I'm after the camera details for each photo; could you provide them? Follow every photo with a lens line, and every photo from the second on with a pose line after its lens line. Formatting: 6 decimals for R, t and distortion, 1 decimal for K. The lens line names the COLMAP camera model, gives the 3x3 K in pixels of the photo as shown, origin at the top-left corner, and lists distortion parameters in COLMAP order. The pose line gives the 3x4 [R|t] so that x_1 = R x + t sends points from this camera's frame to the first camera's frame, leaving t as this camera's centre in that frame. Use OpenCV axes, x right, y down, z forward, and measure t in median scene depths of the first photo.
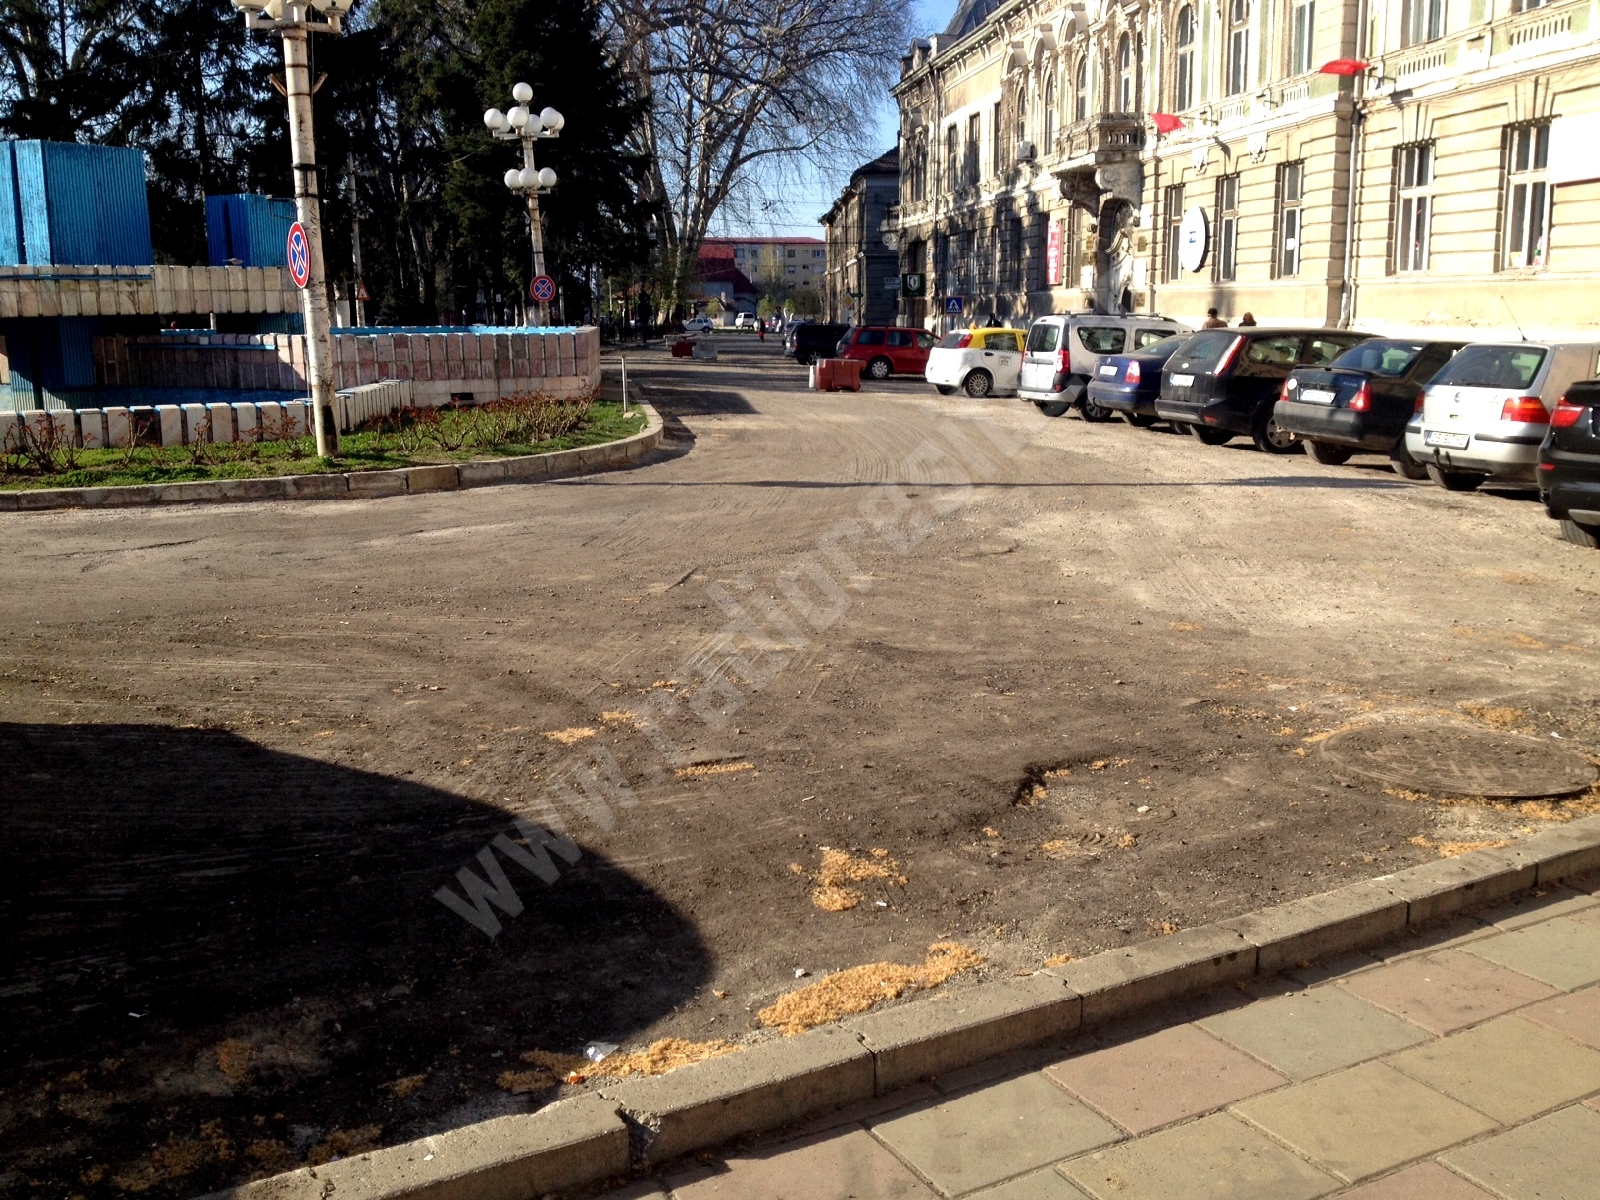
lens RADIAL K [[1404.7, 0, 843.9], [0, 1404.7, 501.4], [0, 0, 1]] dist [0.169411, -0.229845]
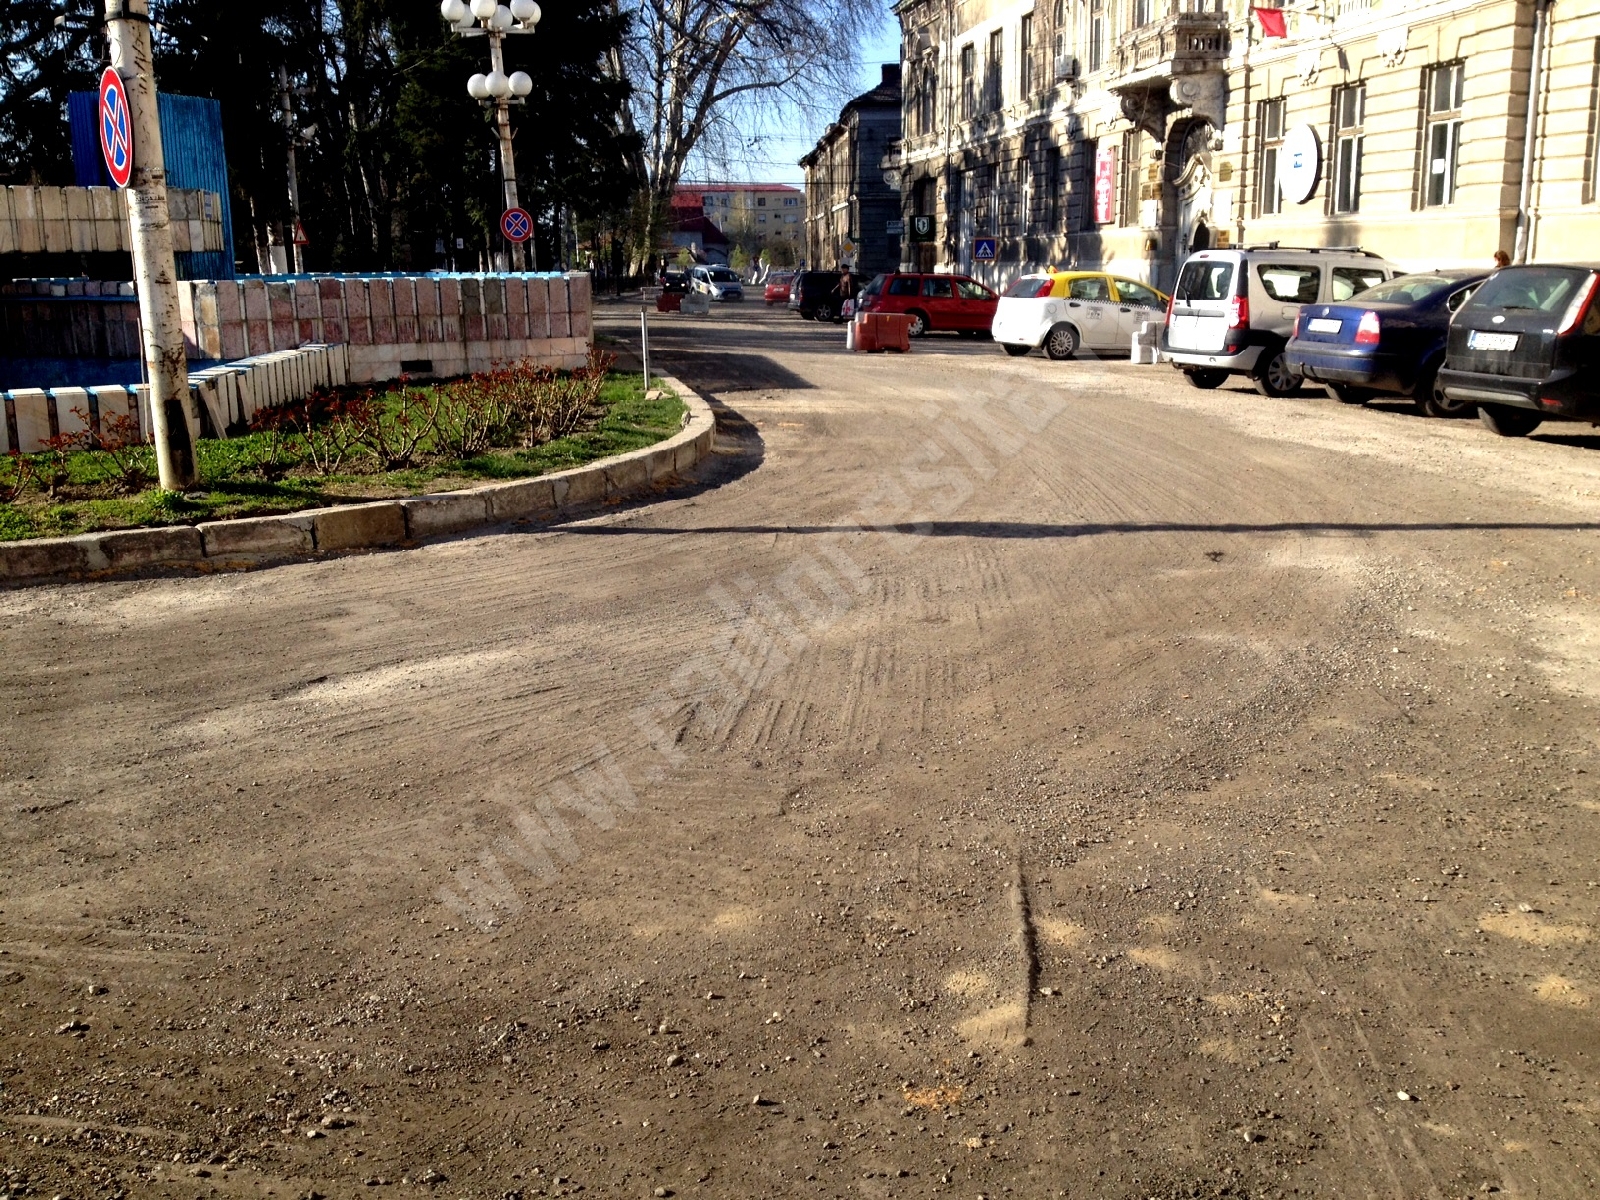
lens RADIAL K [[1457.6, 0, 793.1], [0, 1457.6, 554.0], [0, 0, 1]] dist [0.130491, -0.282411]
pose [[0.999848, -0.001221, -0.017404, -0.030516], [0.002301, 0.998064, 0.062159, -0.011718], [0.017295, -0.062189, 0.997915, 0.119368]]
